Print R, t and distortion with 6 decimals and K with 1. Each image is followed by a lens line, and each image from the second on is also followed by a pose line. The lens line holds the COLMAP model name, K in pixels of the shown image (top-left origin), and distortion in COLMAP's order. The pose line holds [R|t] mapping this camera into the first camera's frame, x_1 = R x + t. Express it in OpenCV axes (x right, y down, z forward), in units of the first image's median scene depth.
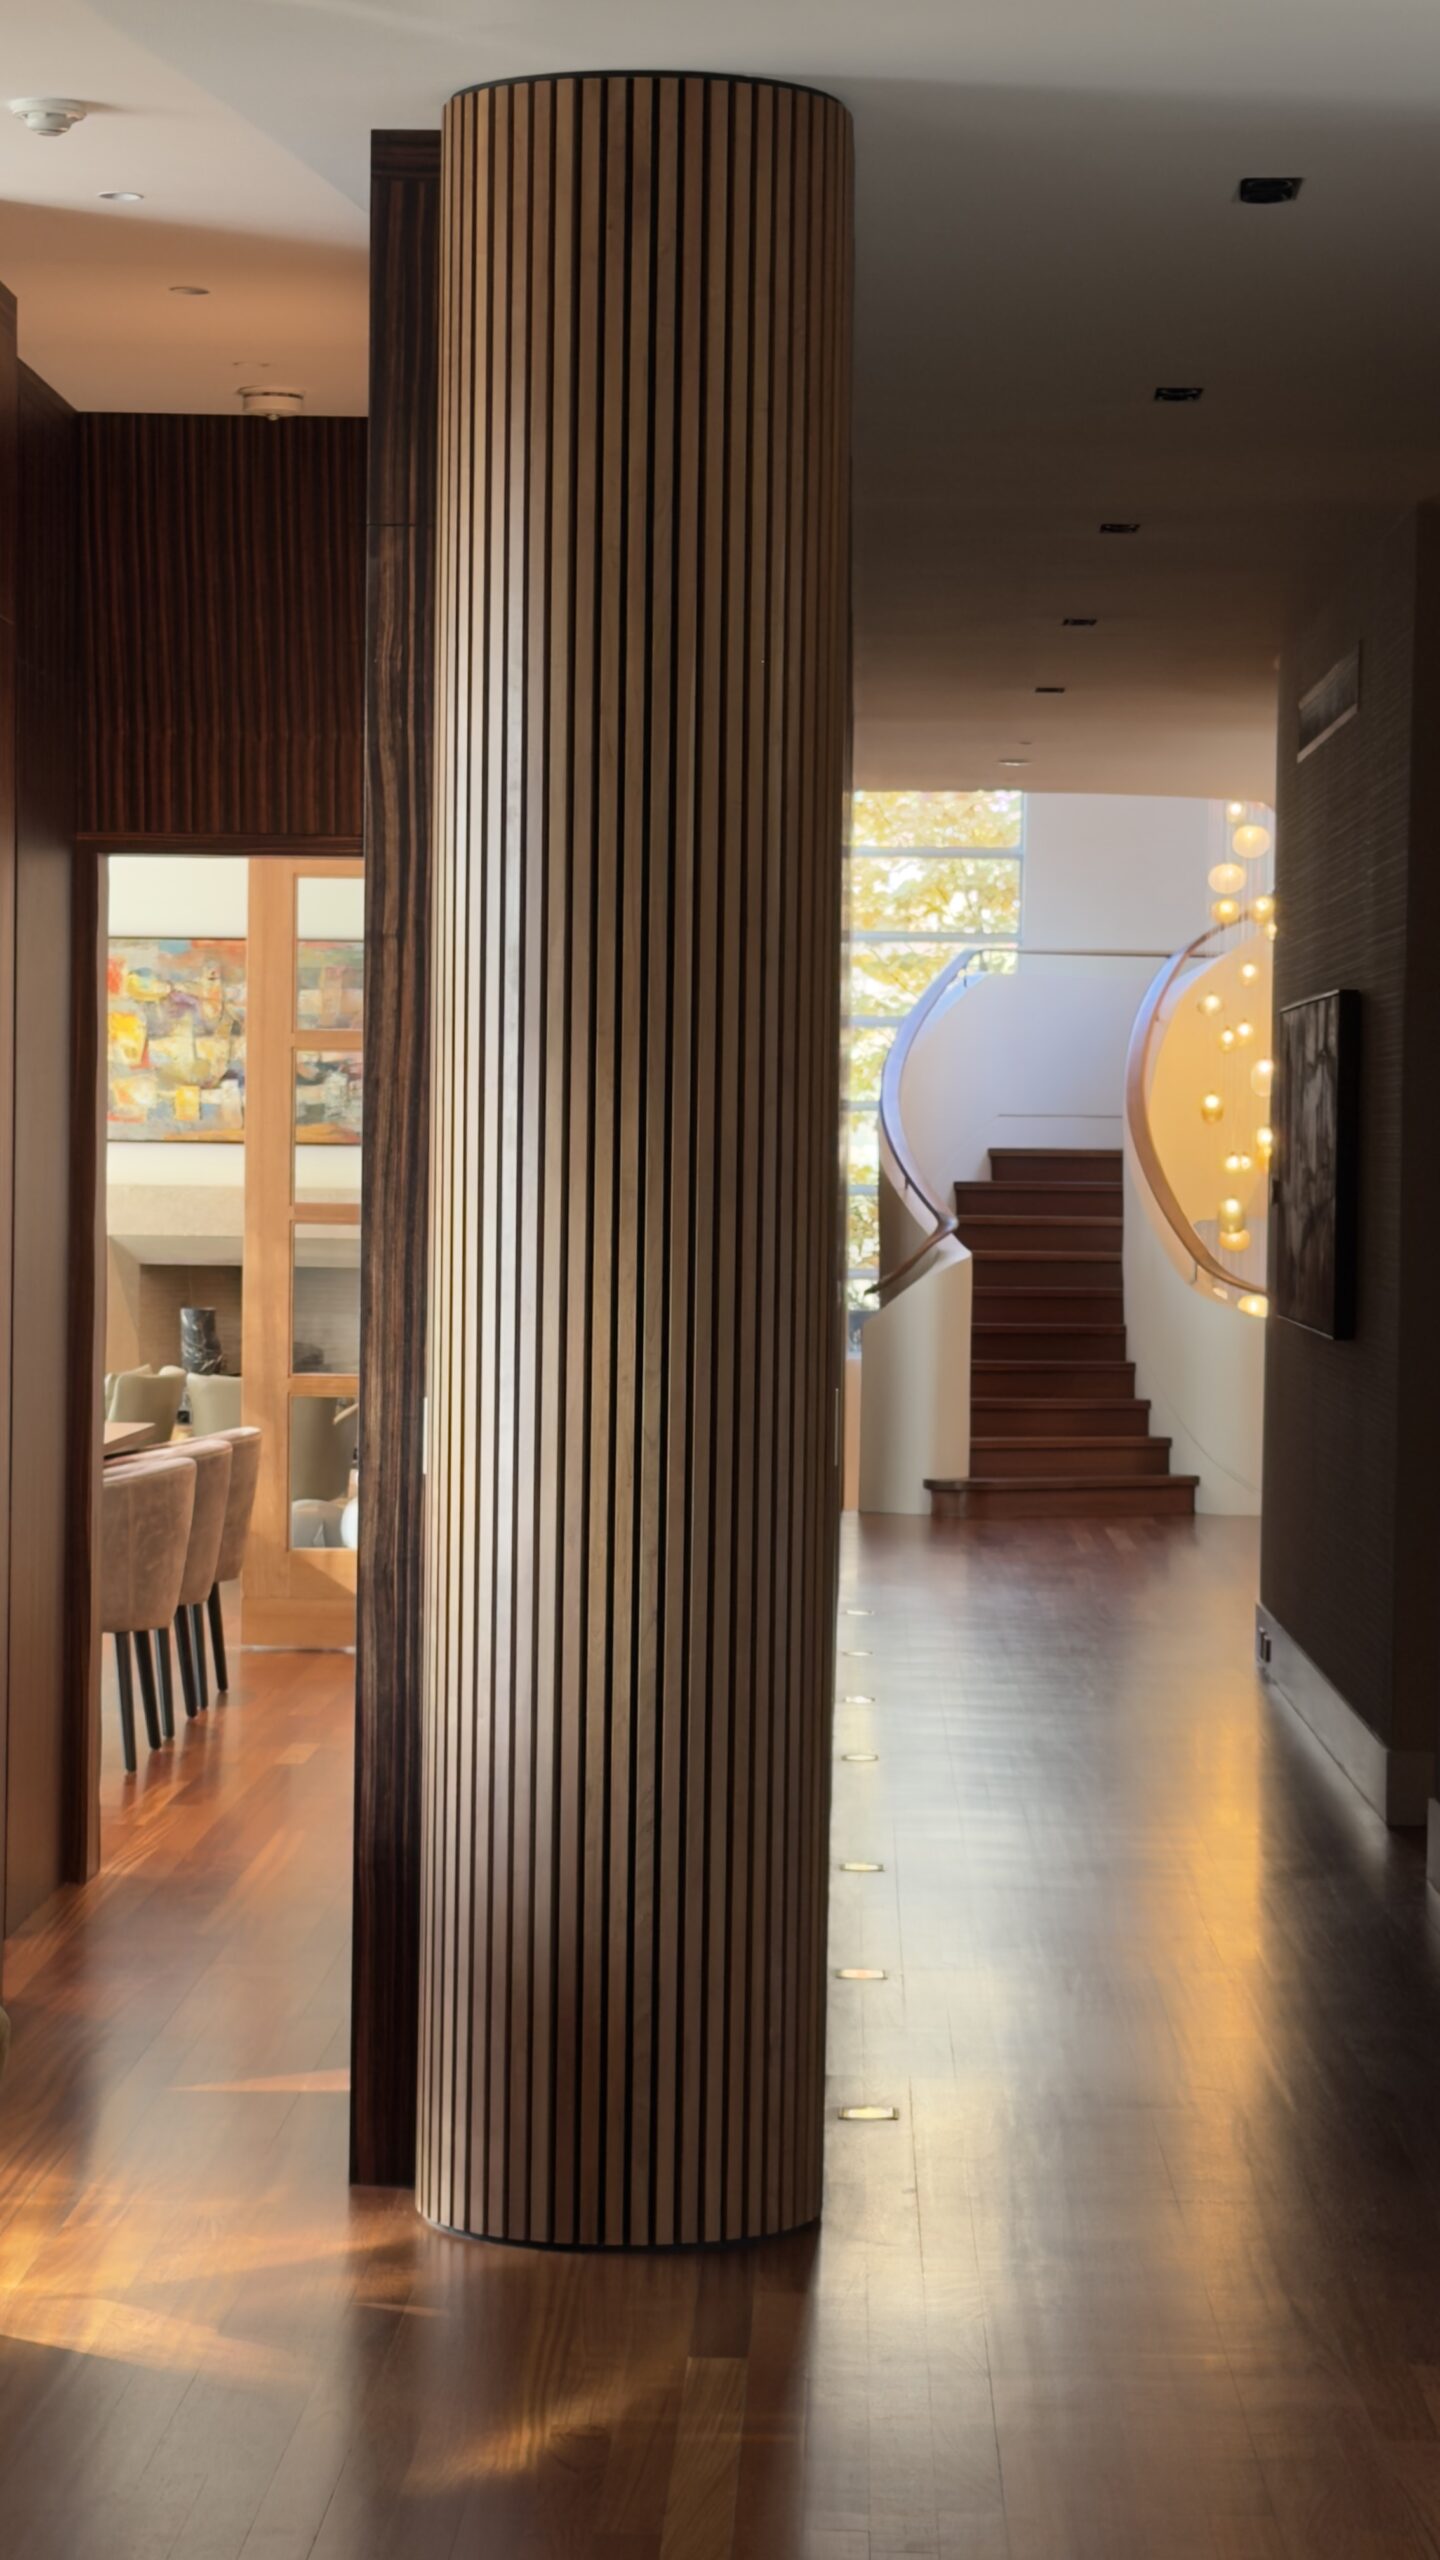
lens RADIAL K [[5280.6, 0, 711.0], [0, 5280.6, 1302.6], [0, 0, 1]] dist [0.125428, 0.000000]
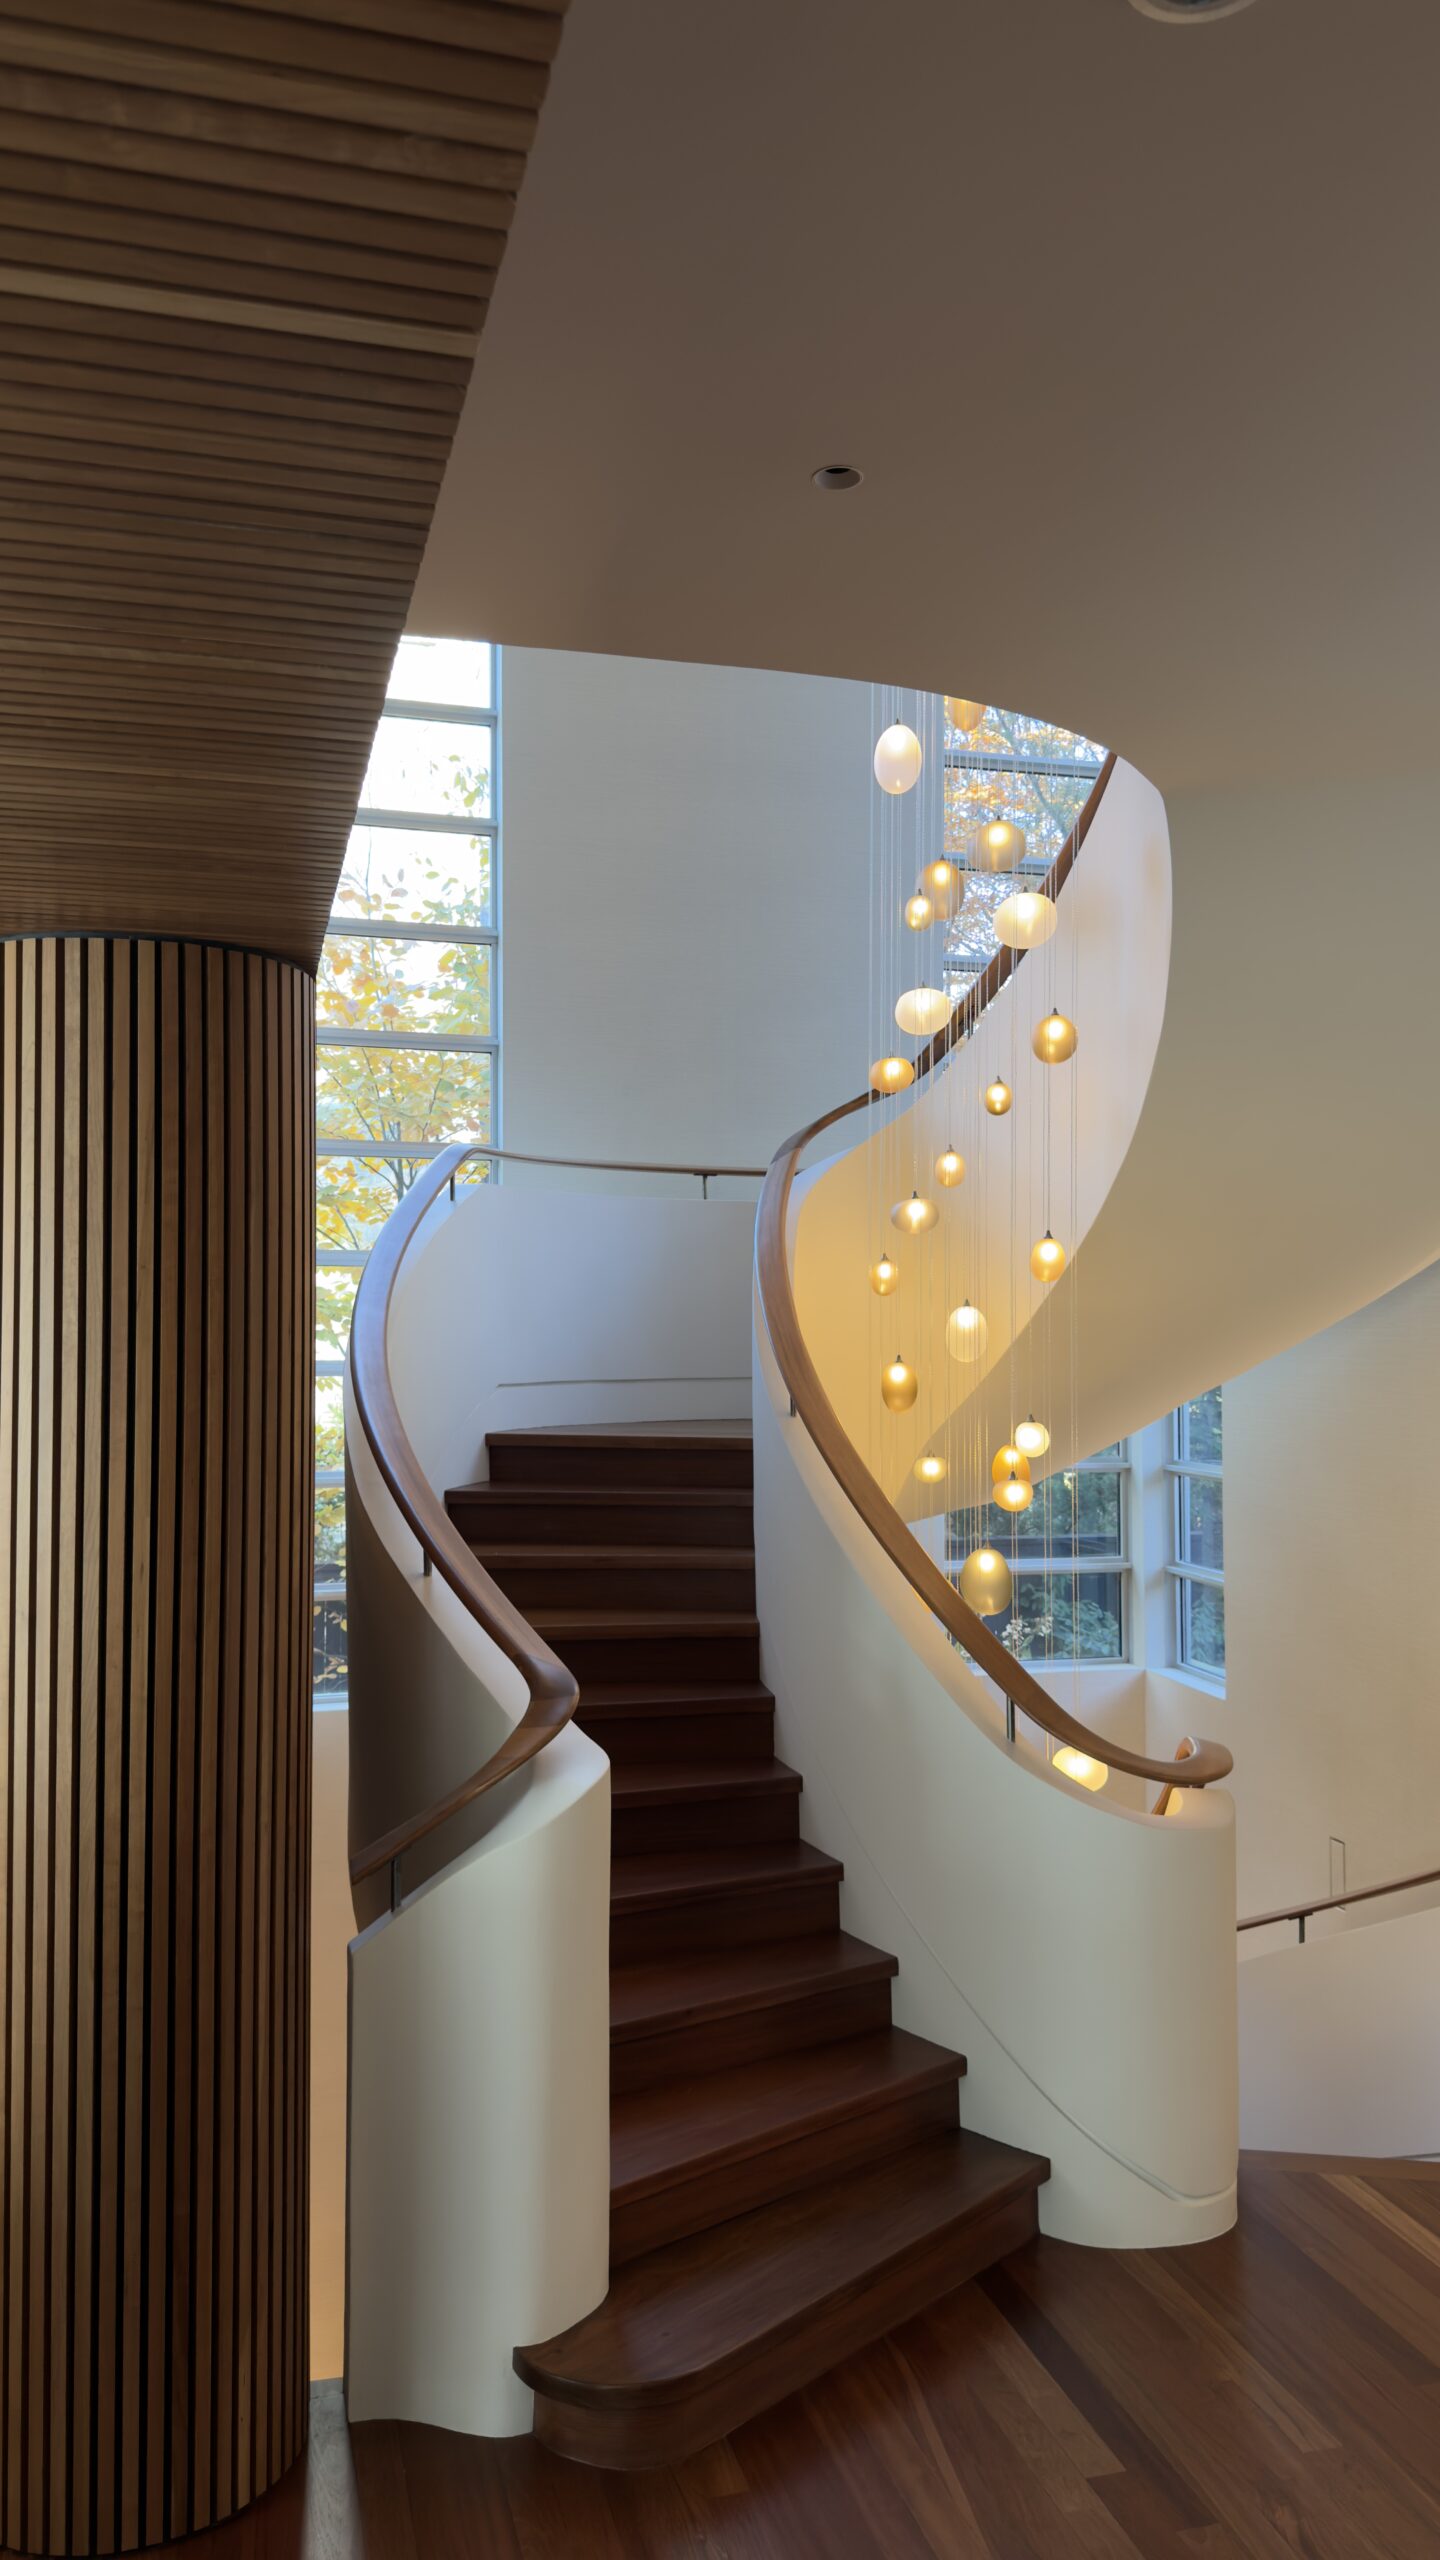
lens RADIAL K [[1797.9, 0, 721.4], [0, 1797.9, 1274.8], [0, 0, 1]] dist [0.047076, -0.041822]
pose [[0.957725, -0.002897, 0.287669, 0.017353], [0.021057, 0.997973, -0.060053, -0.043351], [-0.286912, 0.063572, 0.955845, 0.936665]]
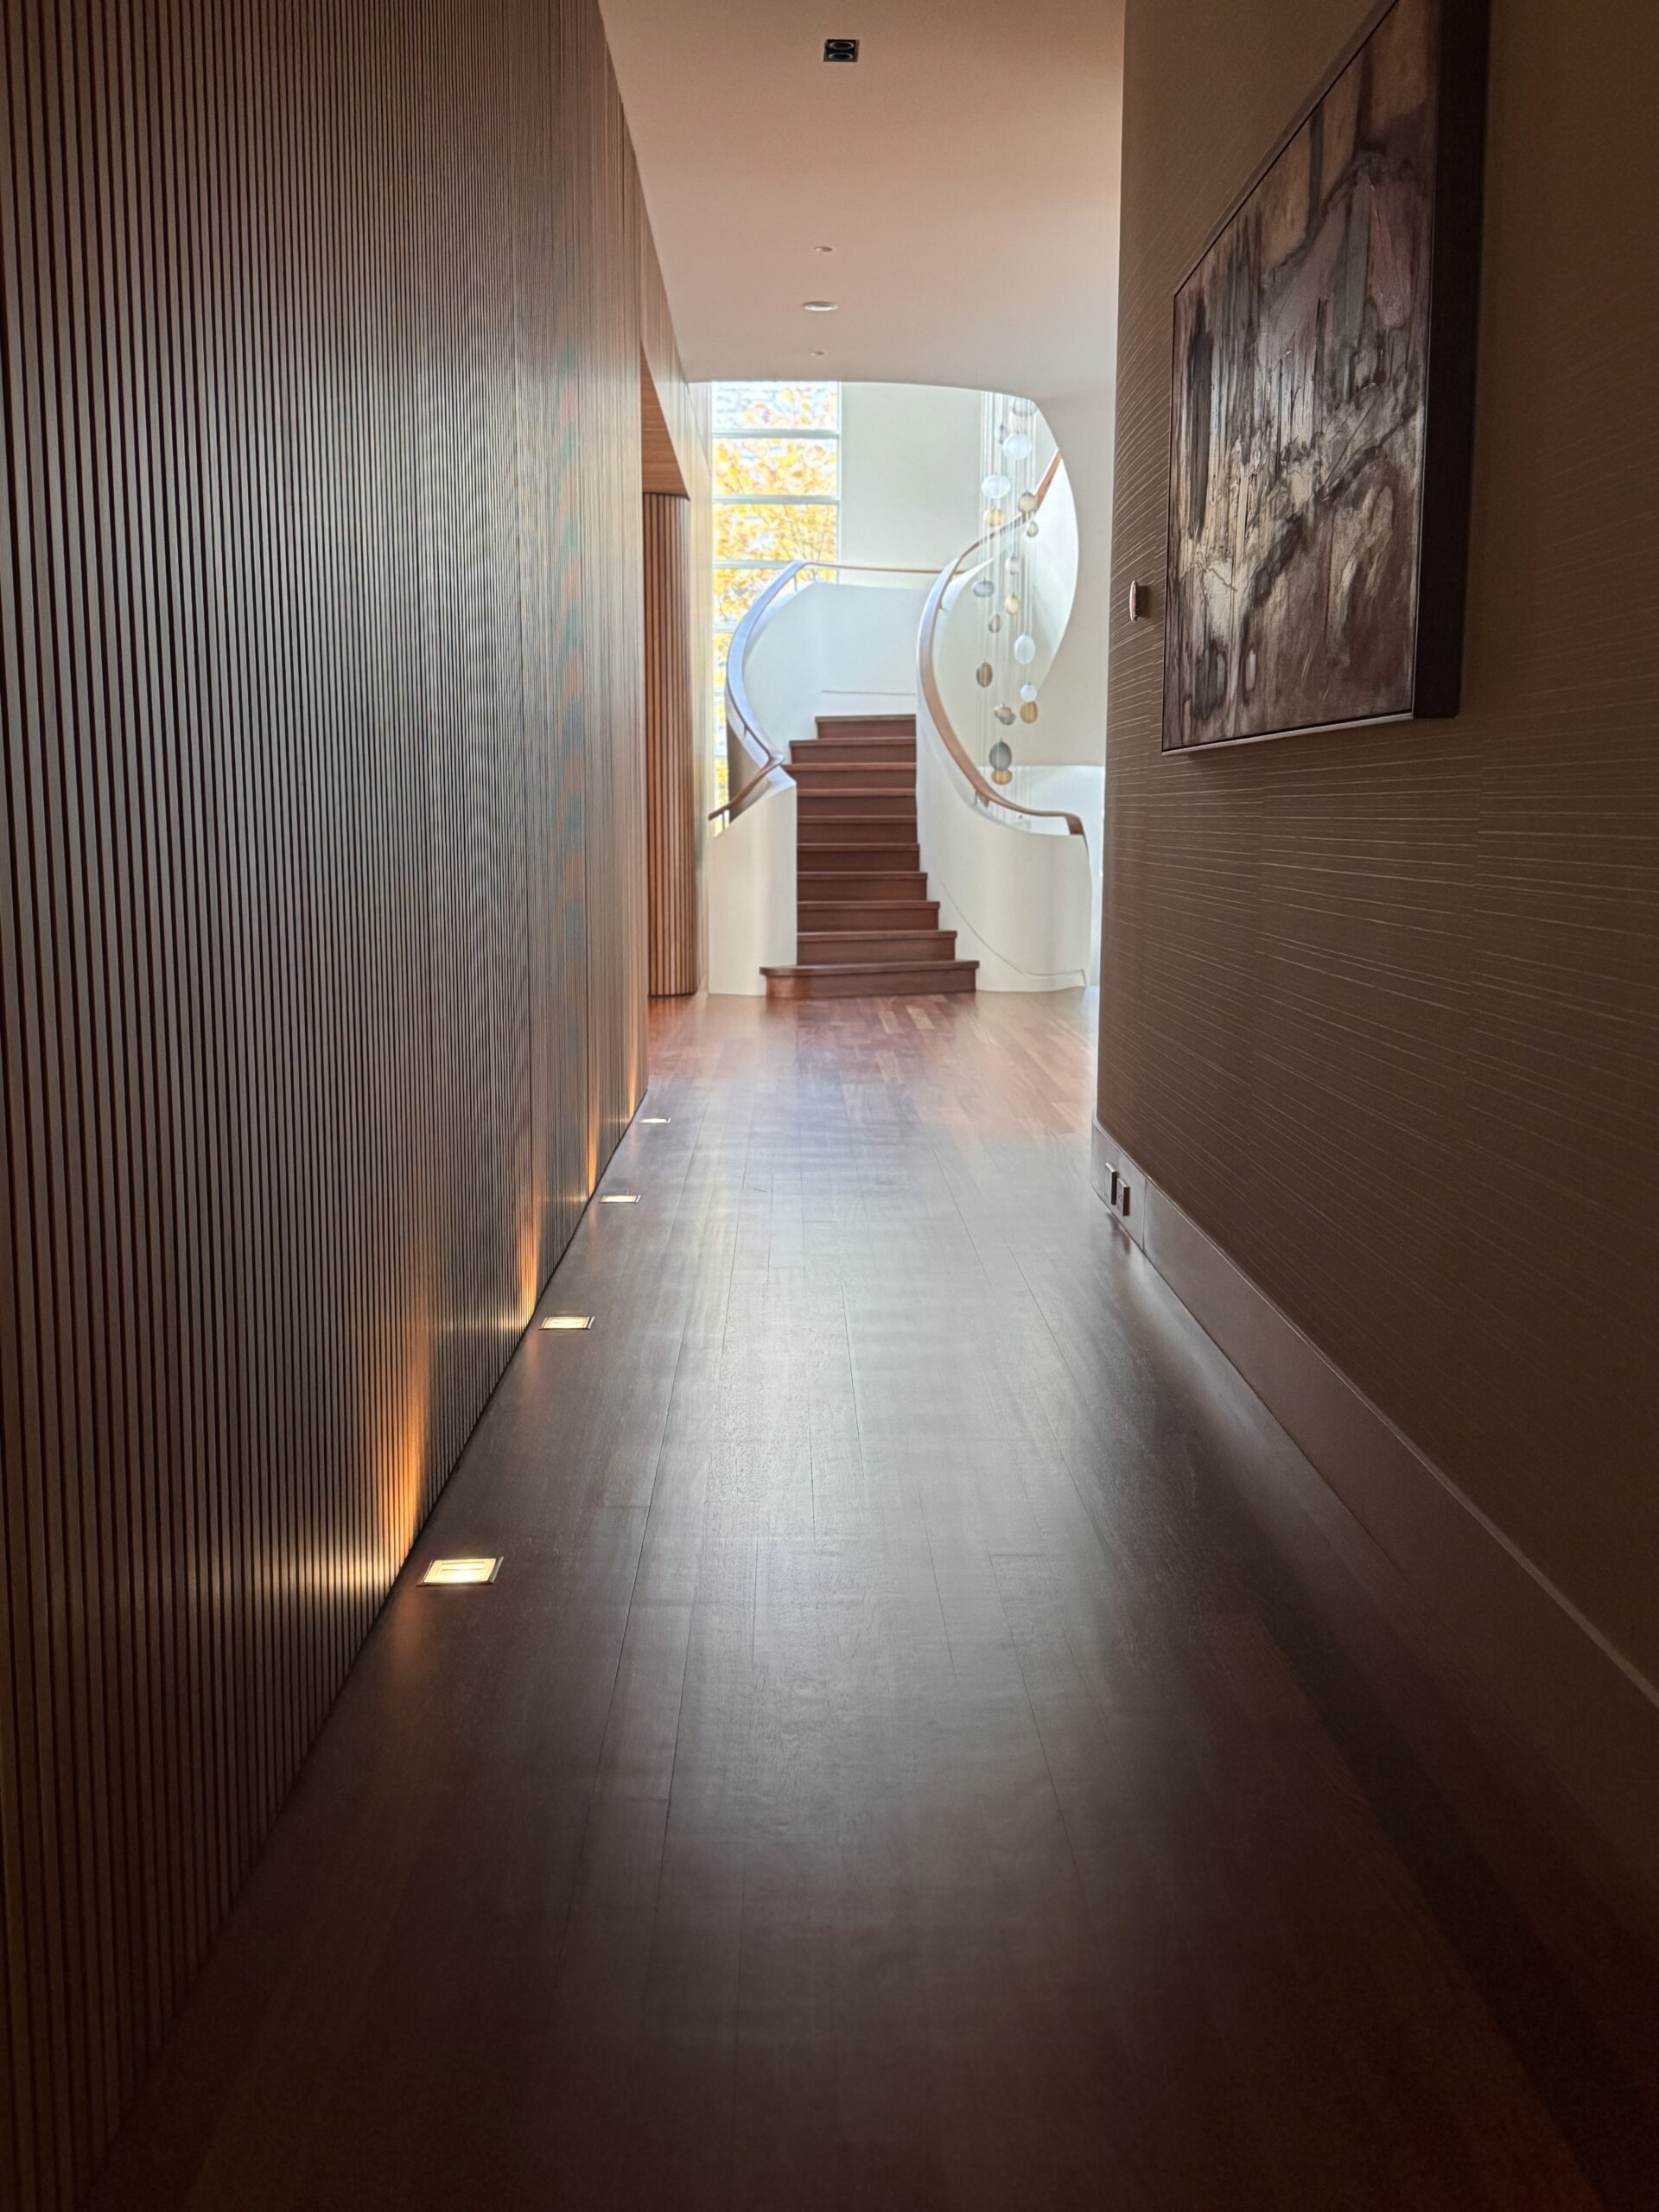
lens RADIAL K [[2234.8, 0, 827.7], [0, 2234.8, 1111.9], [0, 0, 1]] dist [0.164098, 0.000000]
pose [[0.998957, -0.016943, 0.042403, 0.036402], [0.012423, 0.994429, 0.104676, 0.013490], [-0.043941, -0.104041, 0.993602, 0.515047]]
